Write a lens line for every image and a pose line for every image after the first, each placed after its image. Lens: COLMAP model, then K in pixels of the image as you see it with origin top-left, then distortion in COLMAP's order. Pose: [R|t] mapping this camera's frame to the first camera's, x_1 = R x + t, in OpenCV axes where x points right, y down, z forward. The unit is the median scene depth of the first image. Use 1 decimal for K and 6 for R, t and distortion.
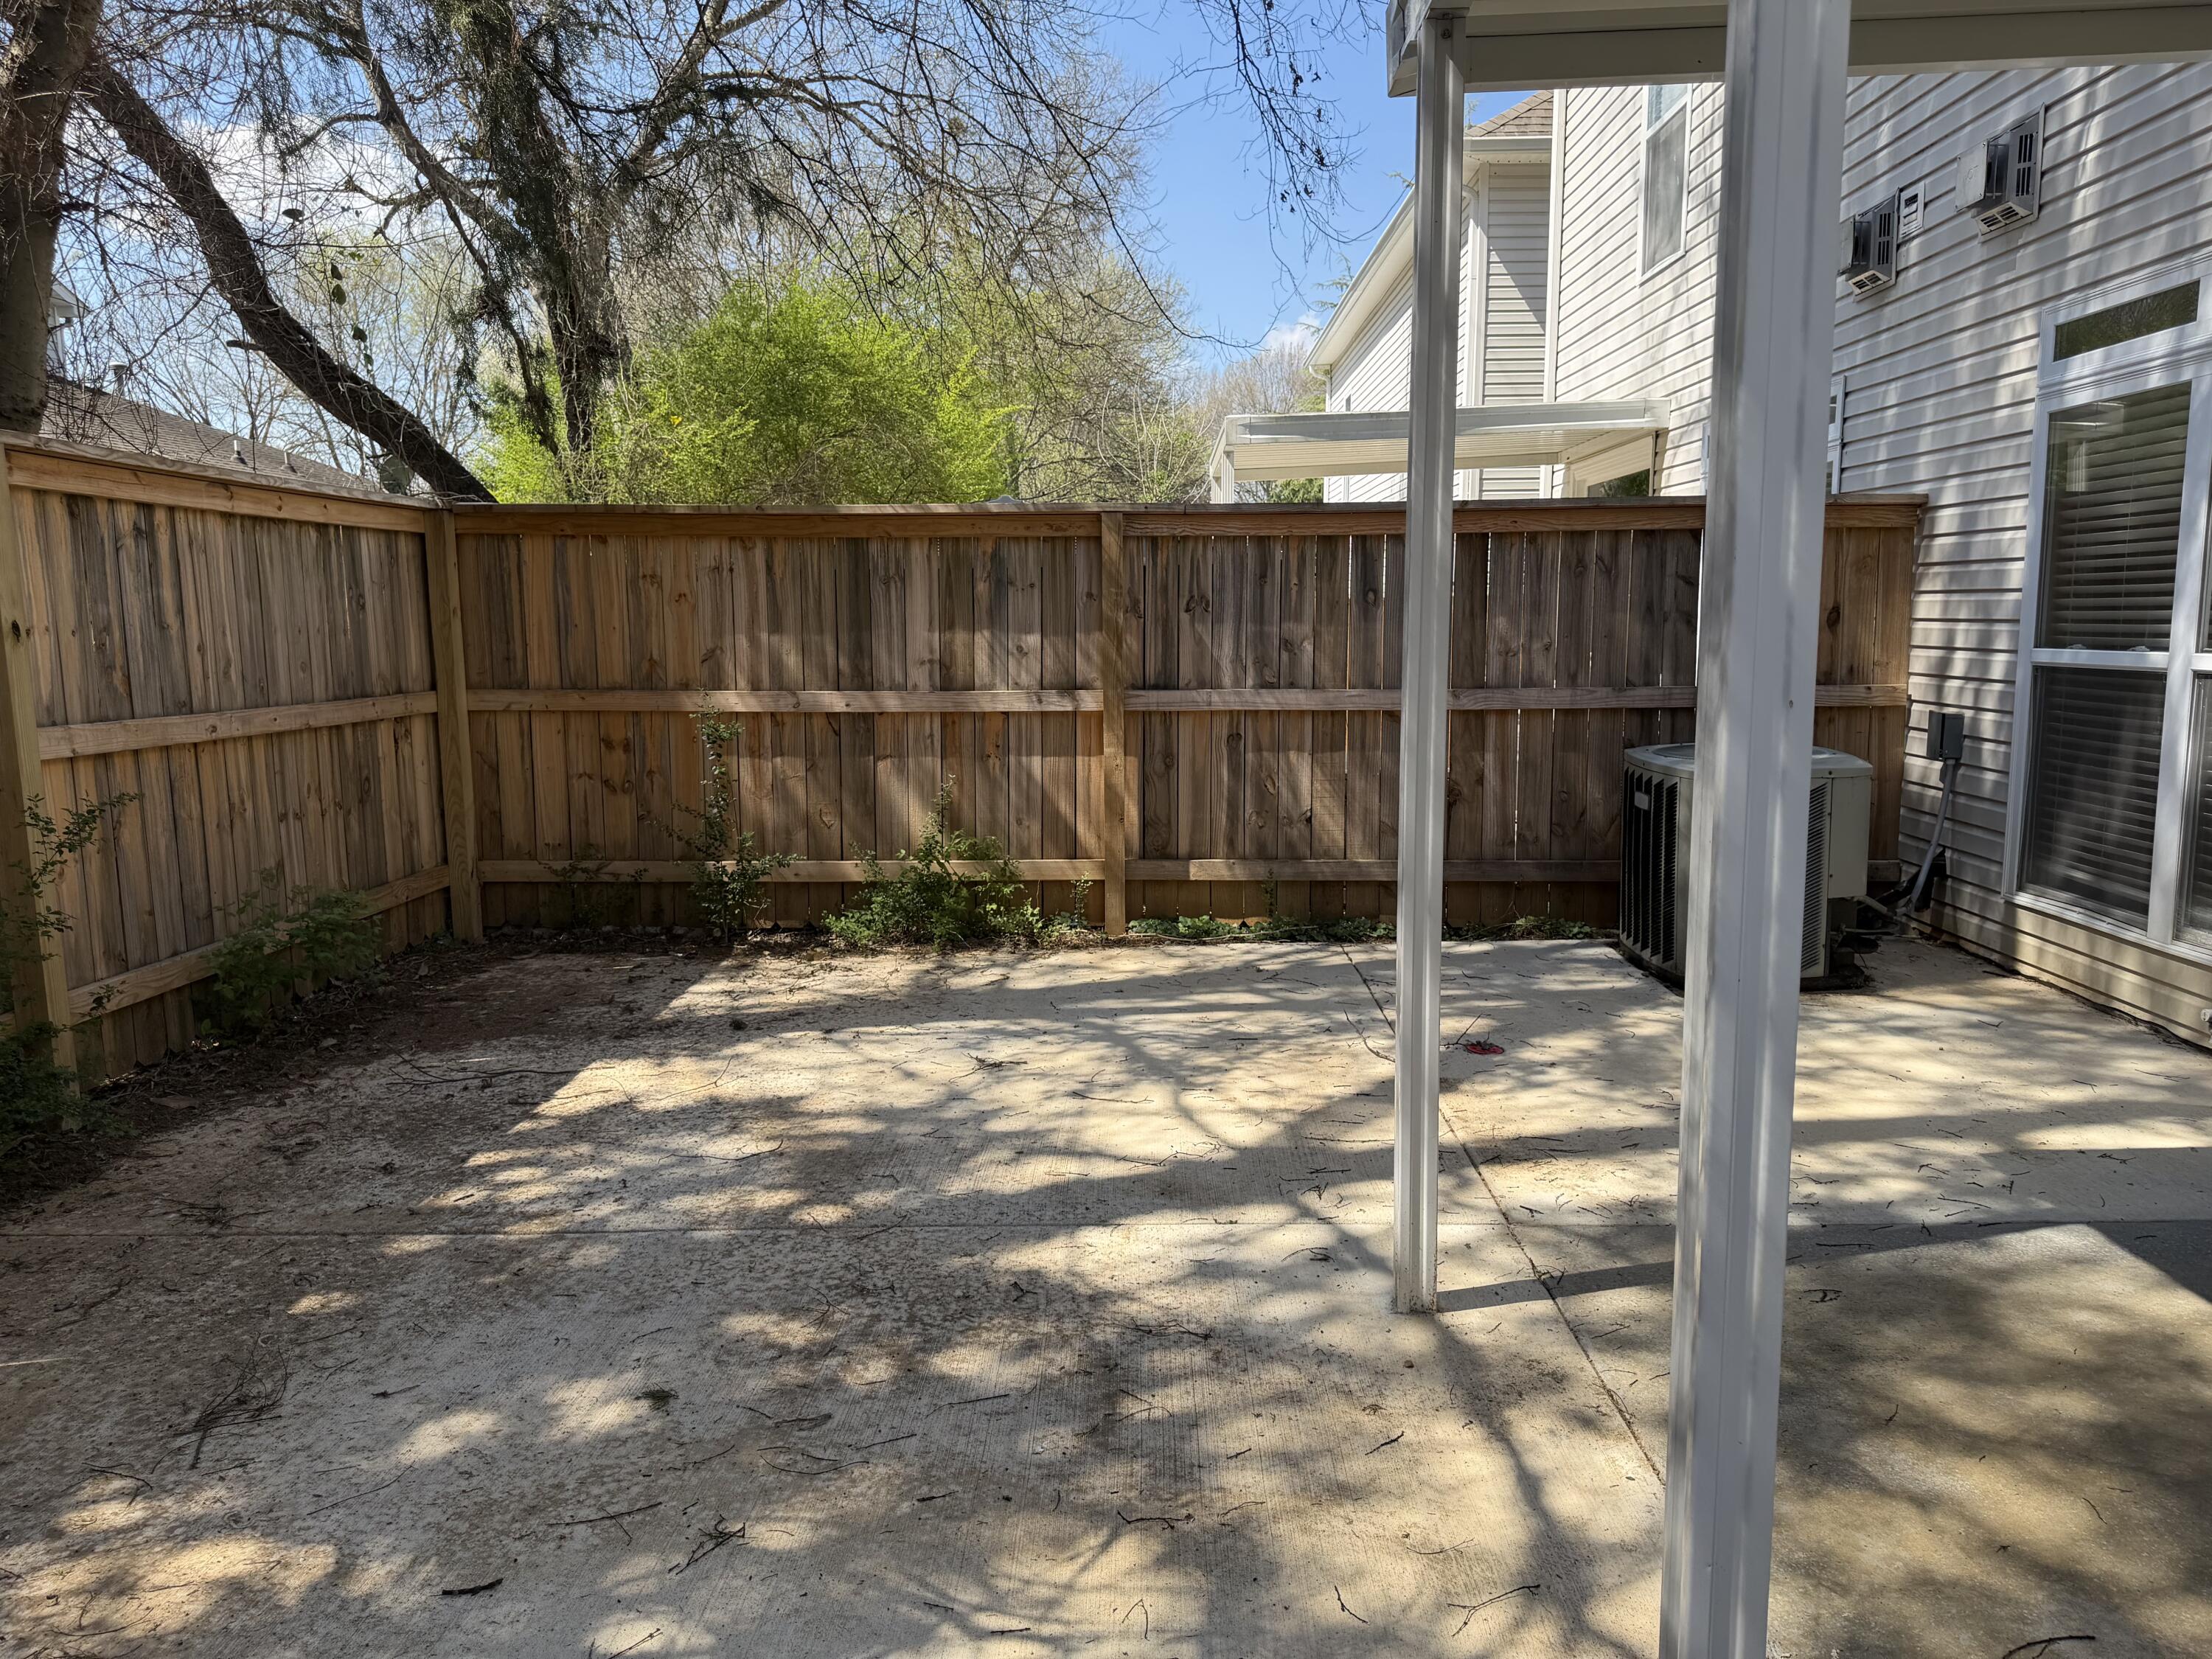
lens RADIAL K [[1562.3, 0, 1115.8], [0, 1562.3, 838.5], [0, 0, 1]] dist [0.032963, -0.036644]
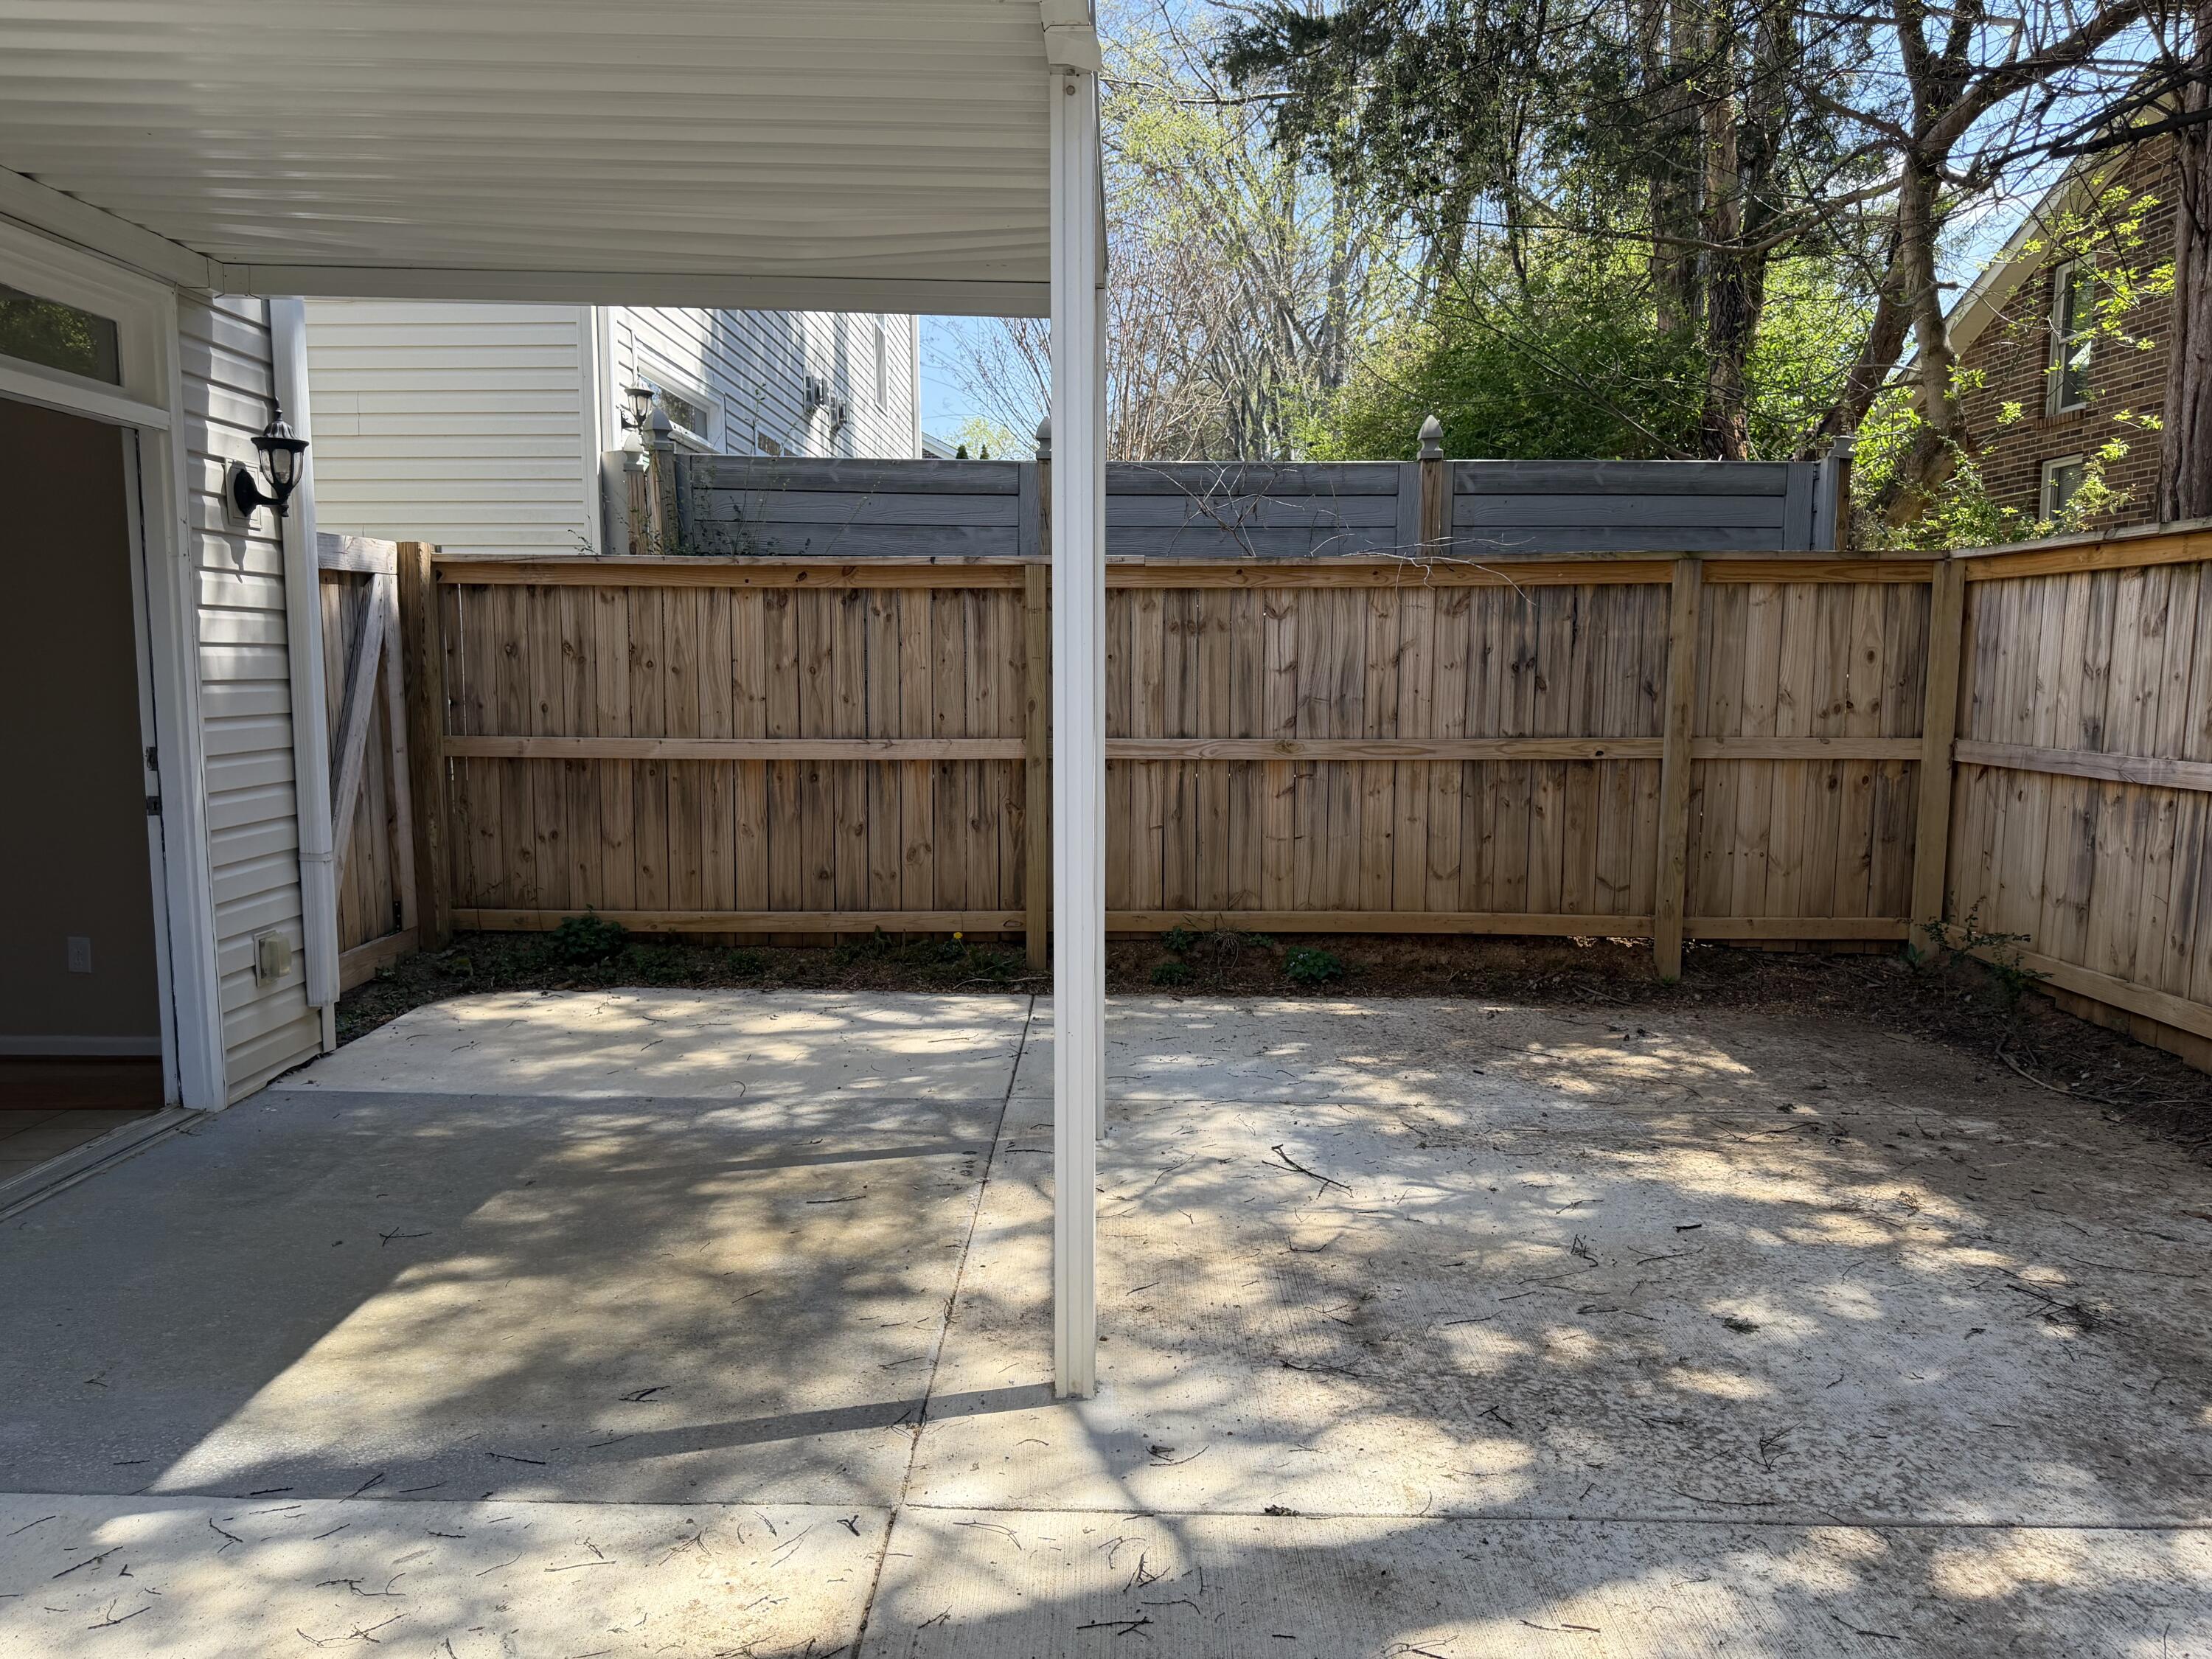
lens RADIAL K [[1546.5, 0, 1098.1], [0, 1546.5, 820.0], [0, 0, 1]] dist [0.089386, -0.097555]
pose [[-0.999902, 0.009146, -0.010600, 0.147811], [0.006308, 0.970229, 0.242107, -0.227722], [0.012499, 0.242017, -0.970192, 1.515378]]
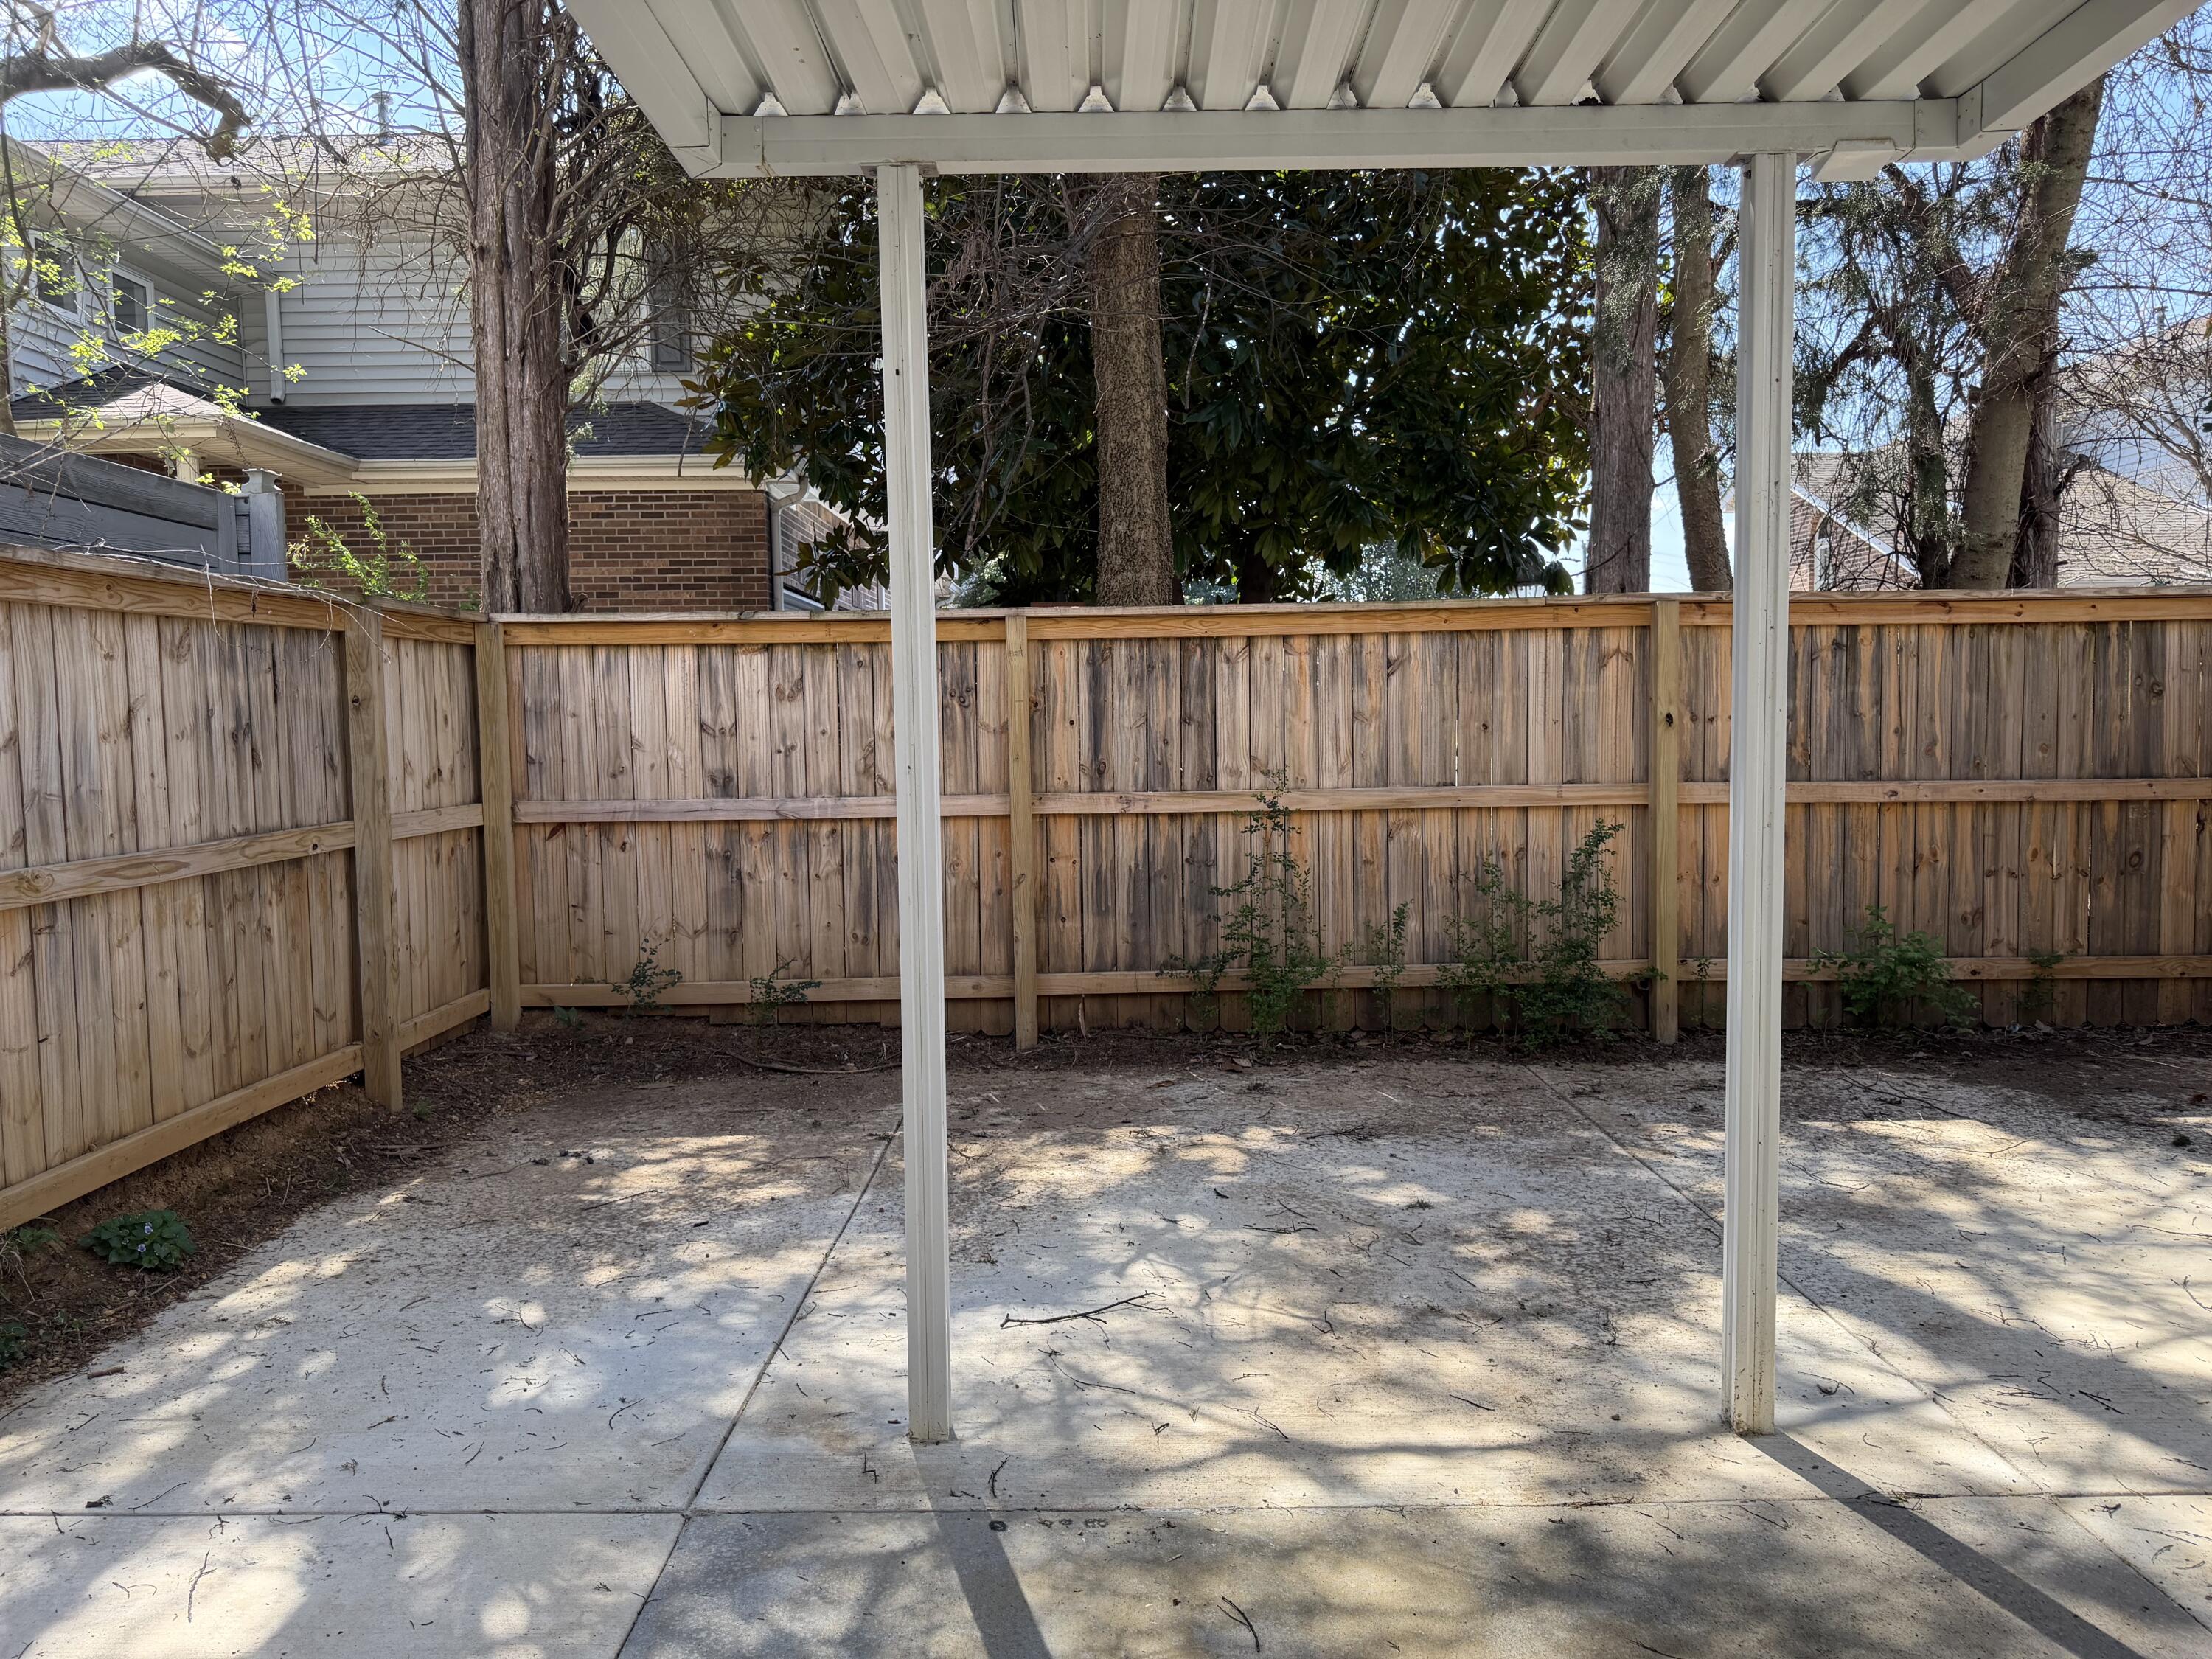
lens RADIAL K [[1546.5, 0, 1098.1], [0, 1546.5, 820.0], [0, 0, 1]] dist [0.089386, -0.097555]
pose [[0.021390, 0.078082, -0.996717, 0.925709], [-0.127592, 0.989007, 0.074740, -0.081550], [0.991596, 0.125575, 0.031117, 0.422465]]
